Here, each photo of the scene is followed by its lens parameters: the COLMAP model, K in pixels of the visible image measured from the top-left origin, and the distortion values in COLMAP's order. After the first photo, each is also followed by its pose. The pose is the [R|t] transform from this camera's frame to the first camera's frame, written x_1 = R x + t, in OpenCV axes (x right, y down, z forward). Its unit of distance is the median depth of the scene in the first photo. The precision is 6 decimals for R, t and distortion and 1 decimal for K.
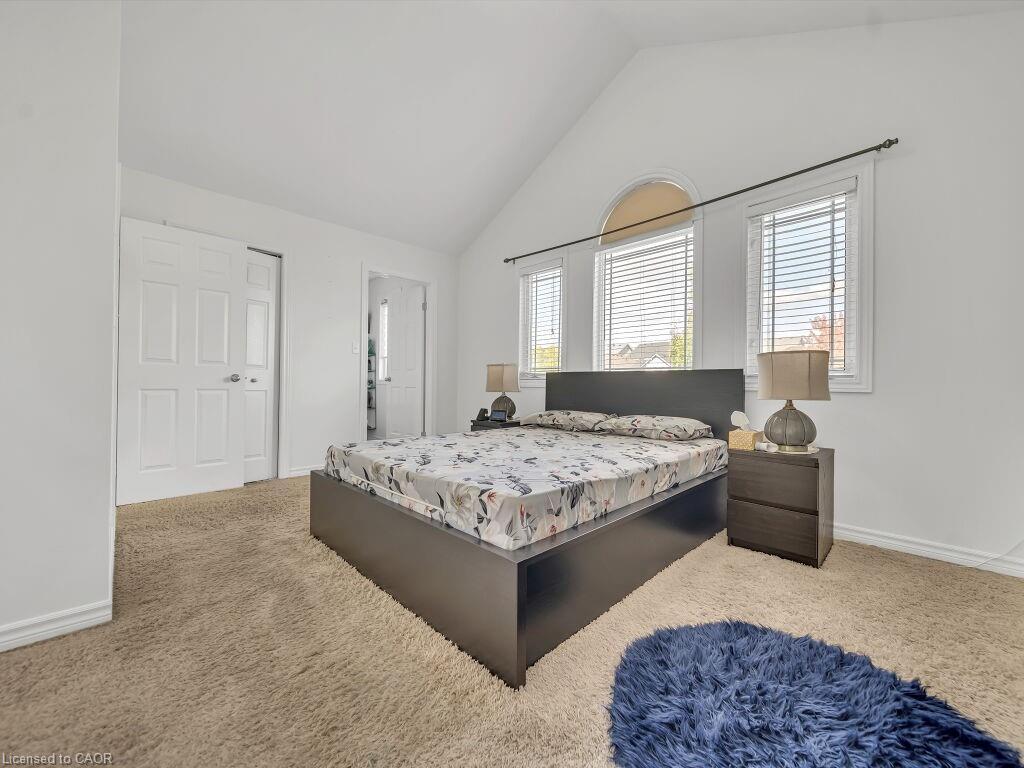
lens RADIAL K [[404.9, 0, 512.0], [0, 404.9, 384.0], [0, 0, 1]] dist [-0.003218, -0.000478]
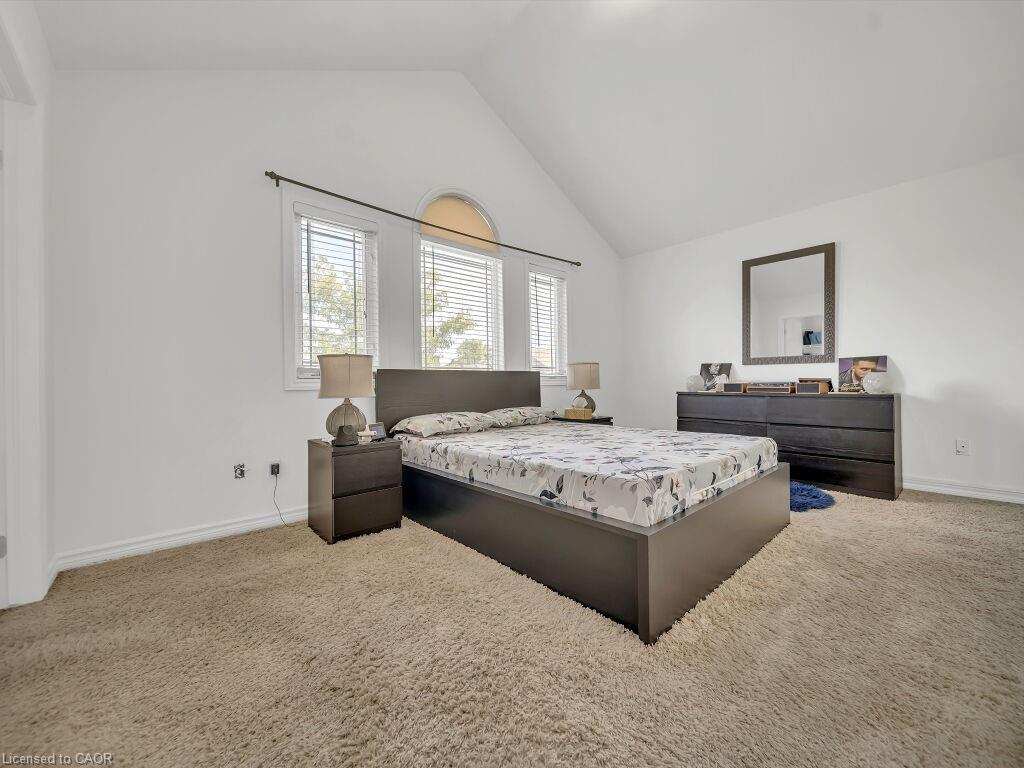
lens RADIAL K [[412.9, 0, 513.3], [0, 412.9, 377.4], [0, 0, 1]] dist [-0.000592, -0.000368]
pose [[0.035967, 0.006279, 0.999333, -0.858738], [0.014559, 0.999871, -0.006806, -0.005845], [-0.999247, 0.014794, 0.035871, 0.918583]]
